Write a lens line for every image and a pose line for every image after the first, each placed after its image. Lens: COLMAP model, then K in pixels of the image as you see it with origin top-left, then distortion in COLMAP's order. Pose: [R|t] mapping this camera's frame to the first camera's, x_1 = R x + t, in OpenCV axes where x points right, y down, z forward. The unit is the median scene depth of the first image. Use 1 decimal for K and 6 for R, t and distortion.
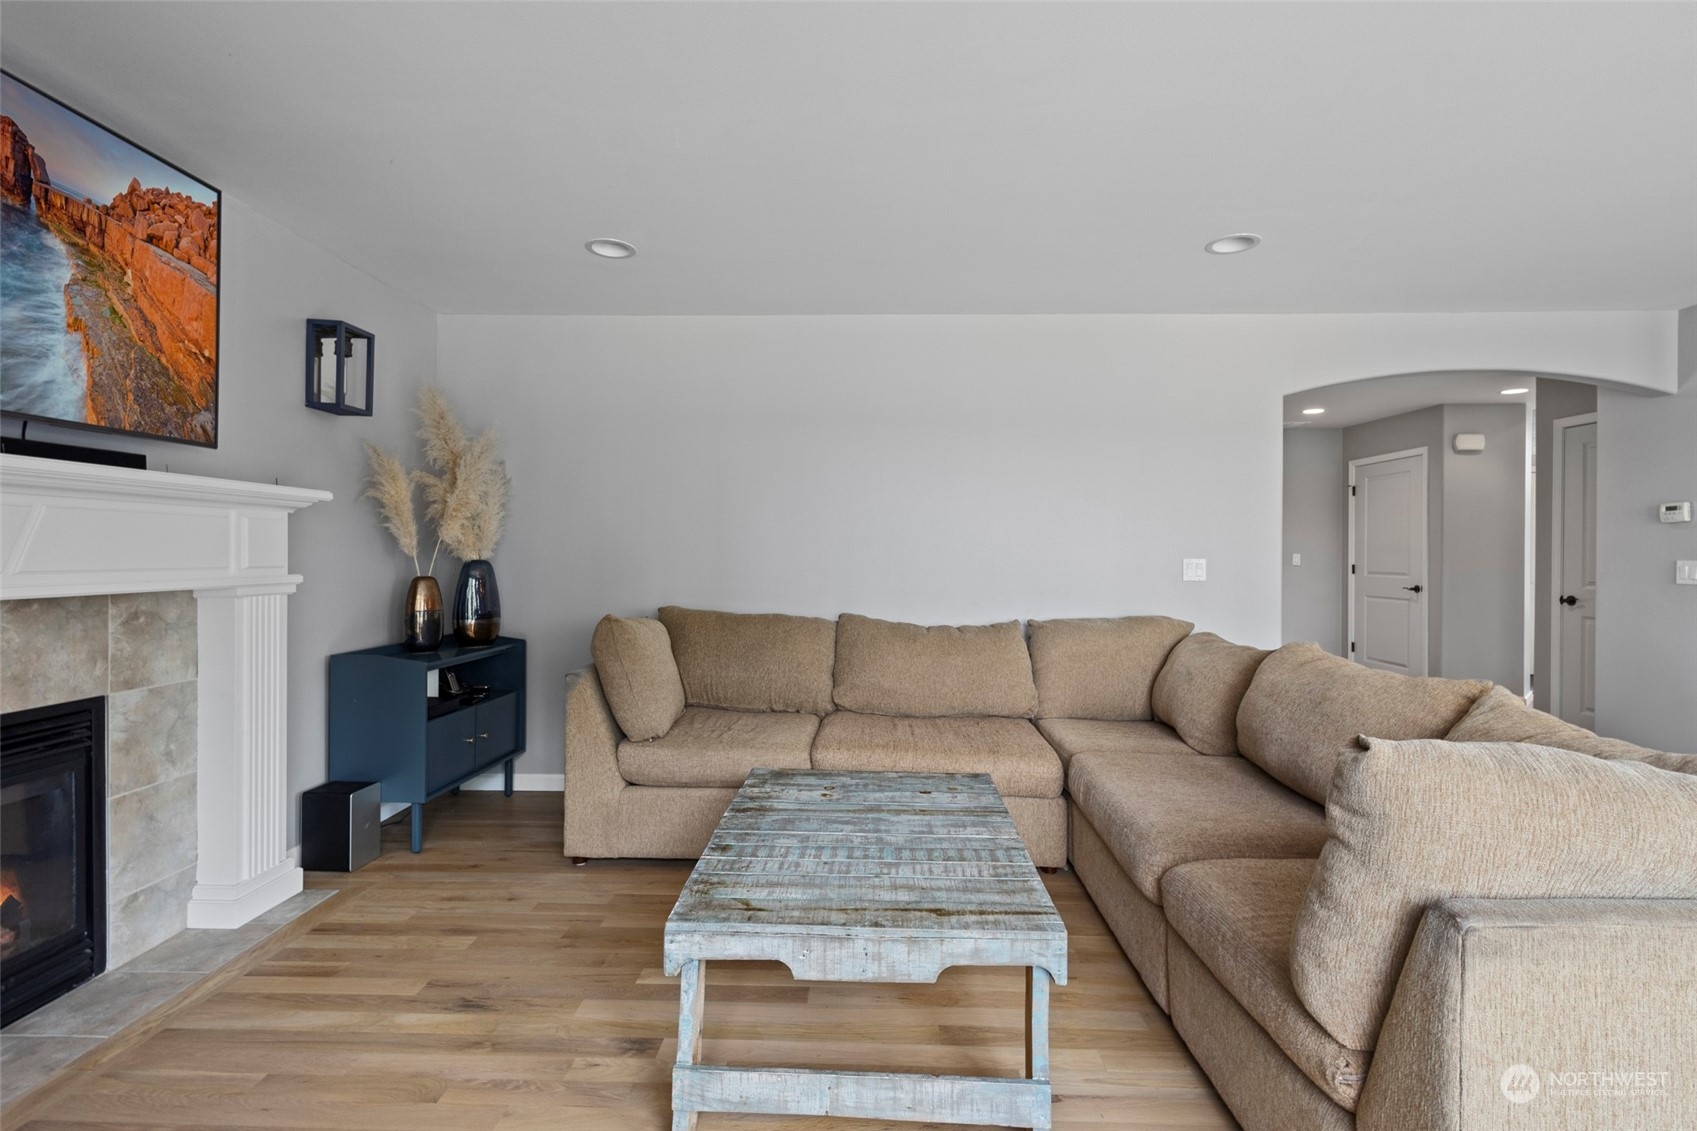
lens RADIAL K [[787.5, 0, 846.1], [0, 787.5, 545.9], [0, 0, 1]] dist [0.022431, -0.007752]
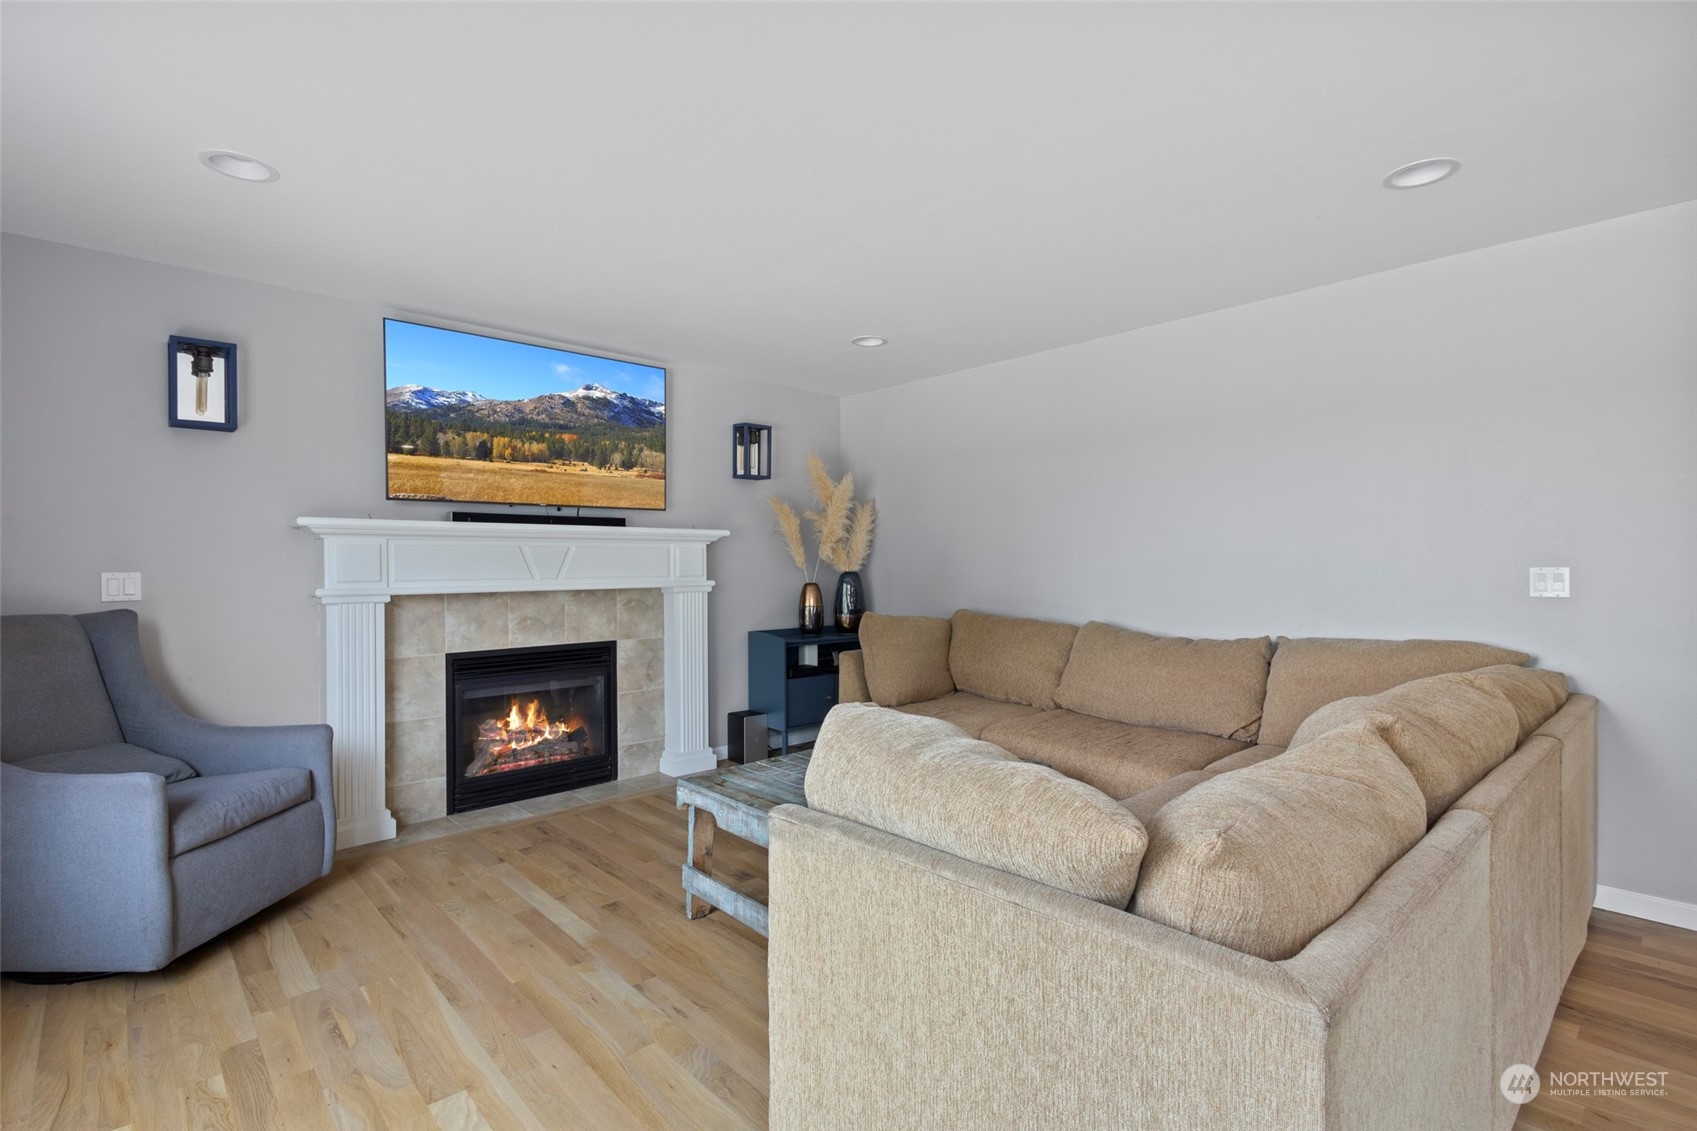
lens RADIAL K [[785.4, 0, 852.2], [0, 785.4, 567.1], [0, 0, 1]] dist [0.026451, -0.007940]
pose [[0.708940, -0.007188, -0.705232, 0.767424], [0.014124, 0.999892, 0.004007, 0.005865], [0.705127, -0.012802, 0.708965, 0.031397]]
